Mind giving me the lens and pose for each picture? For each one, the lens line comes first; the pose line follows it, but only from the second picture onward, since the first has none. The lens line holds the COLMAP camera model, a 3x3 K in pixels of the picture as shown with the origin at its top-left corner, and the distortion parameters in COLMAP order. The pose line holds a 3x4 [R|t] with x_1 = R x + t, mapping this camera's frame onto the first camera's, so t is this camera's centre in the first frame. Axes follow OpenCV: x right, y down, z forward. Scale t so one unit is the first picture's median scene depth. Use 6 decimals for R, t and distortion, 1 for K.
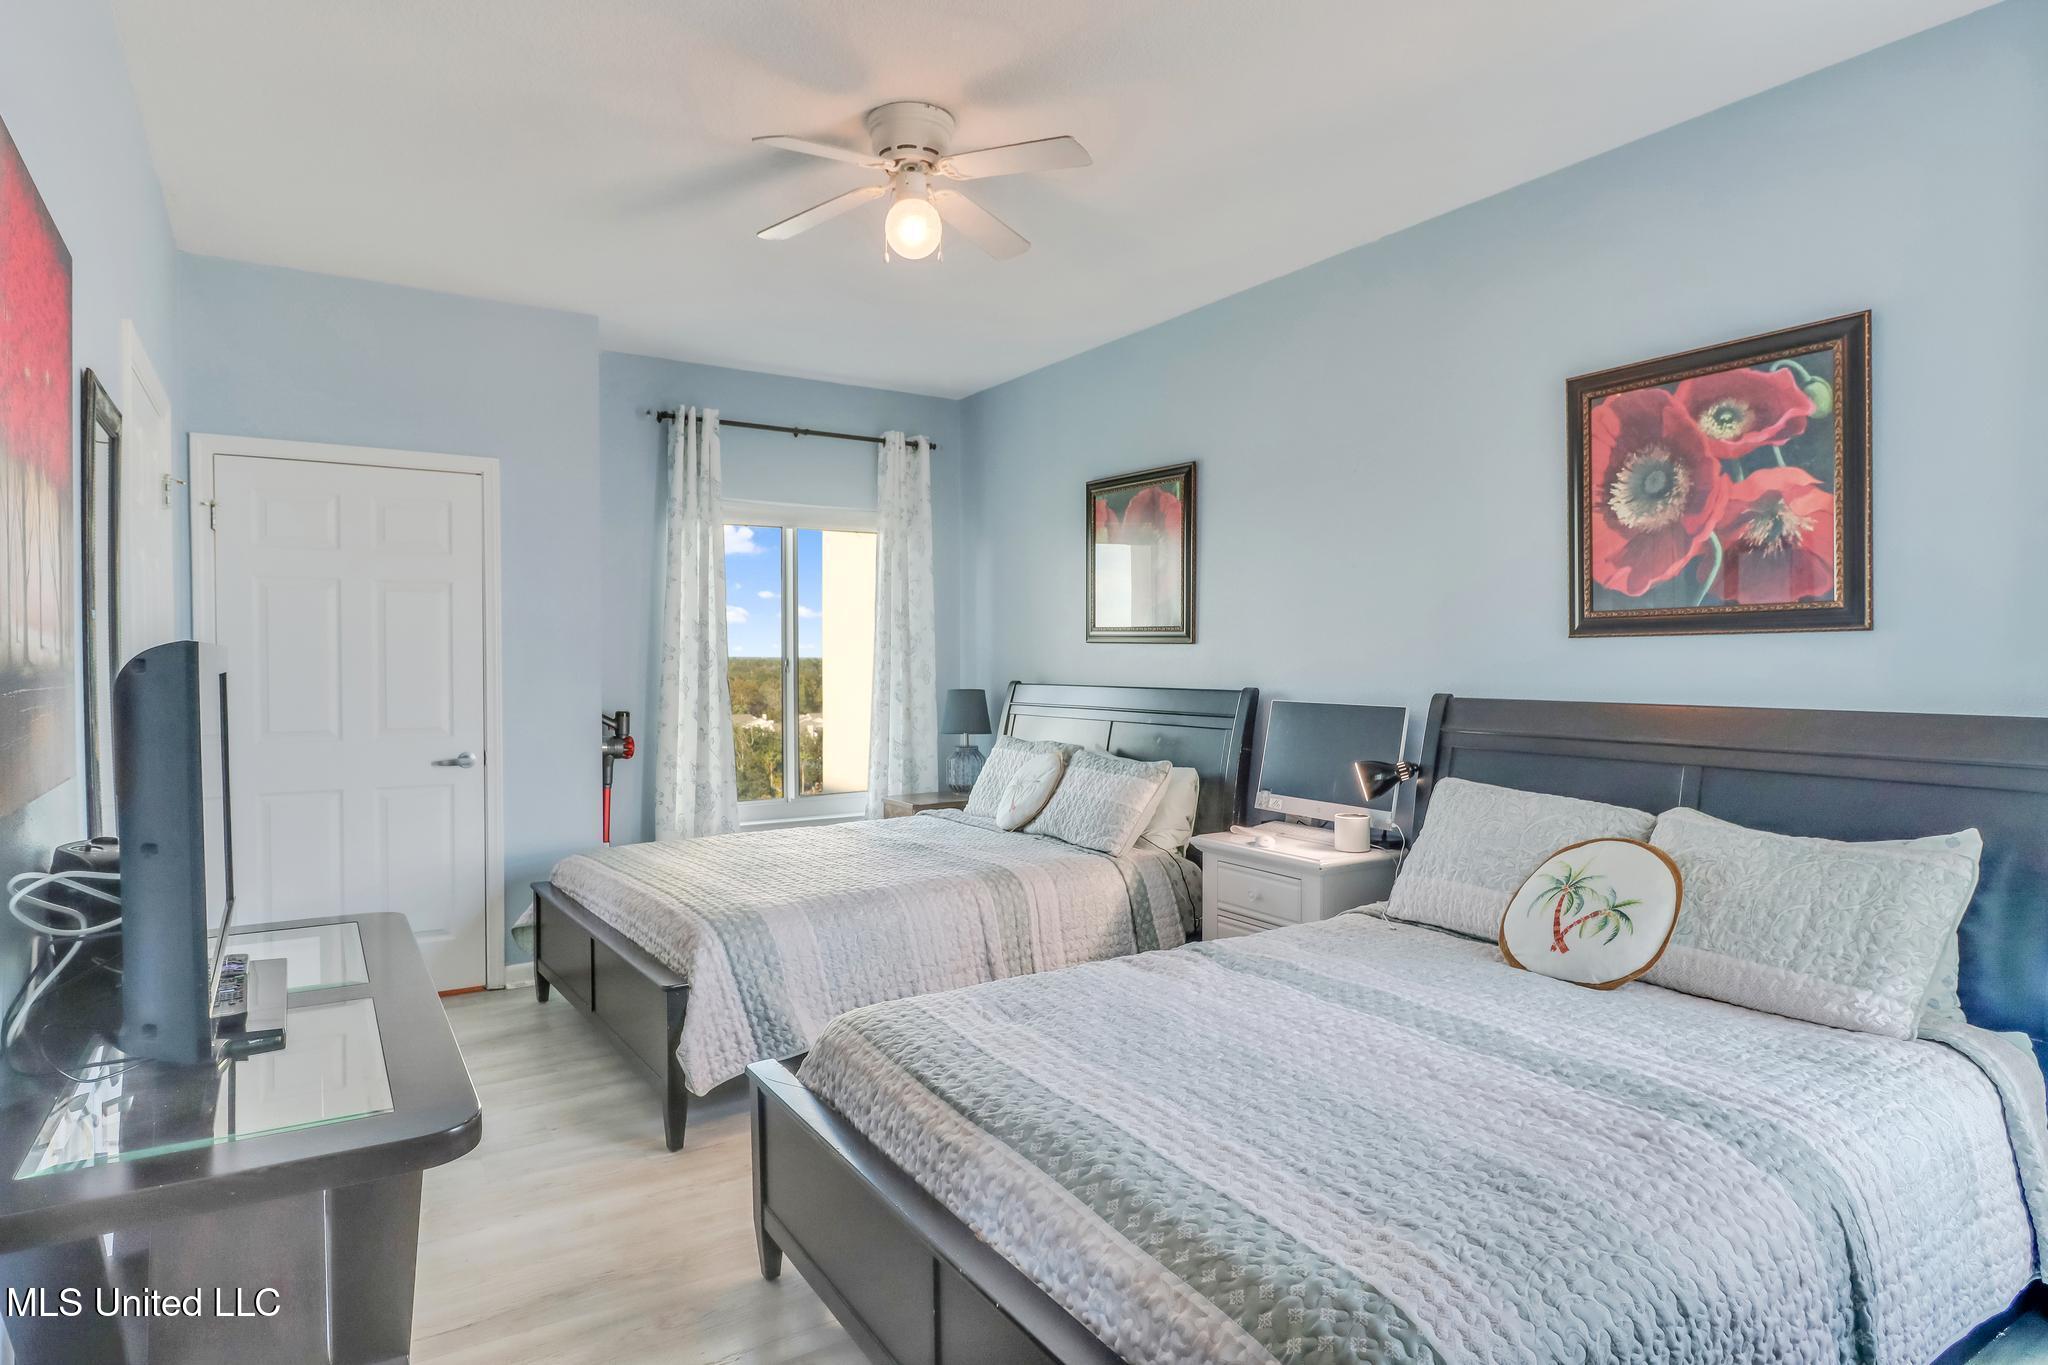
lens RADIAL K [[996.7, 0, 1006.0], [0, 996.7, 654.8], [0, 0, 1]] dist [0.001043, -0.013632]
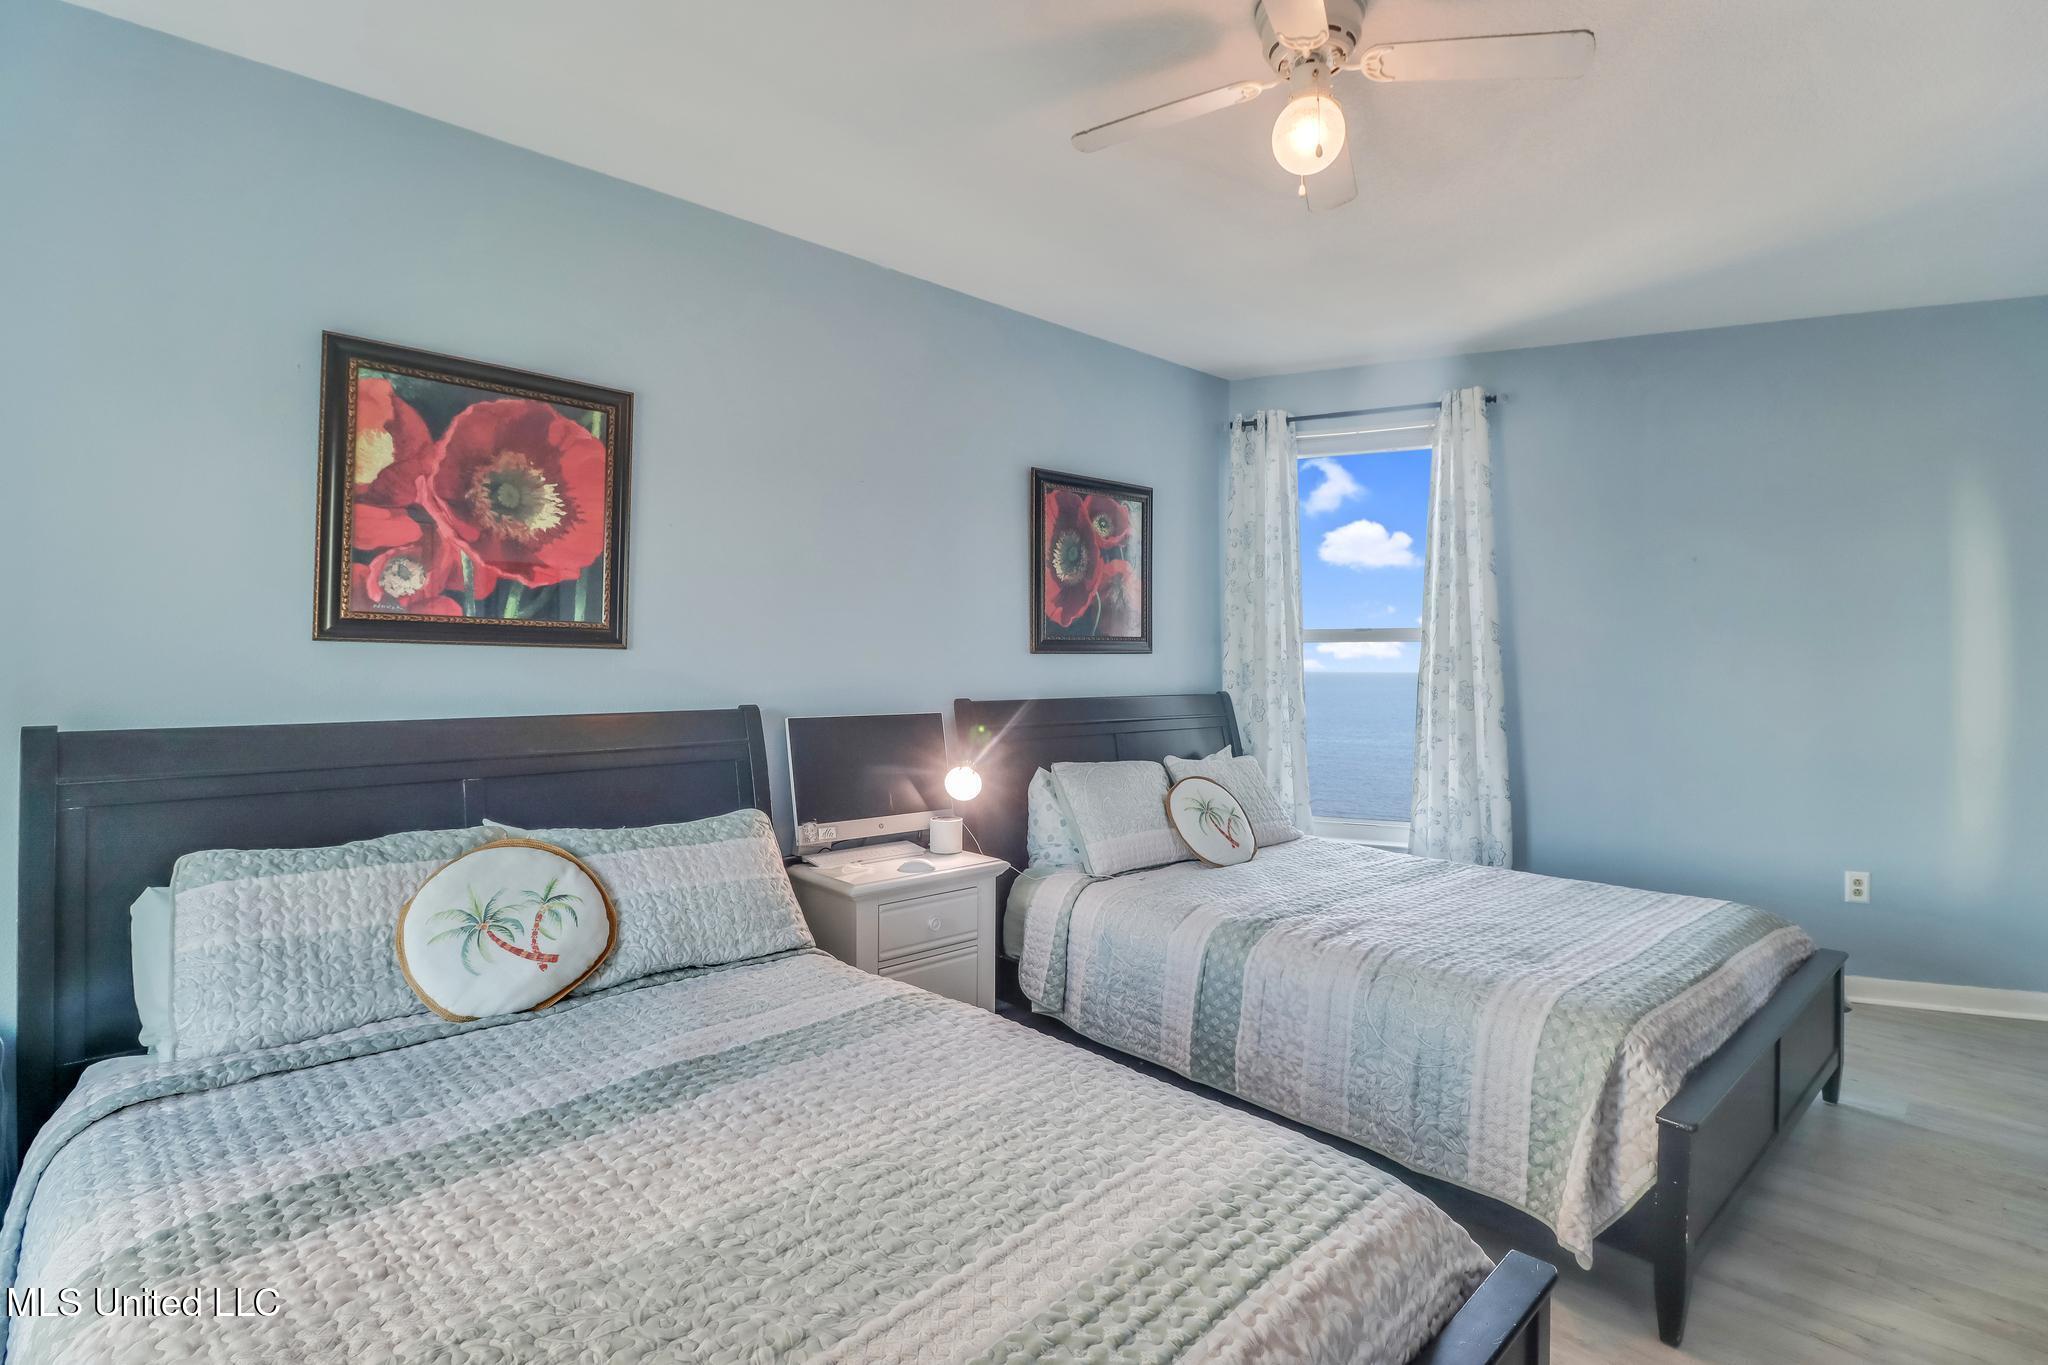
lens RADIAL K [[996.7, 0, 1006.0], [0, 996.7, 654.8], [0, 0, 1]] dist [0.001043, -0.013632]
pose [[-0.158866, 0.011569, 0.987232, -0.813291], [-0.006336, 0.999899, -0.012737, 0.002360], [-0.987280, -0.008278, -0.158776, 1.290425]]
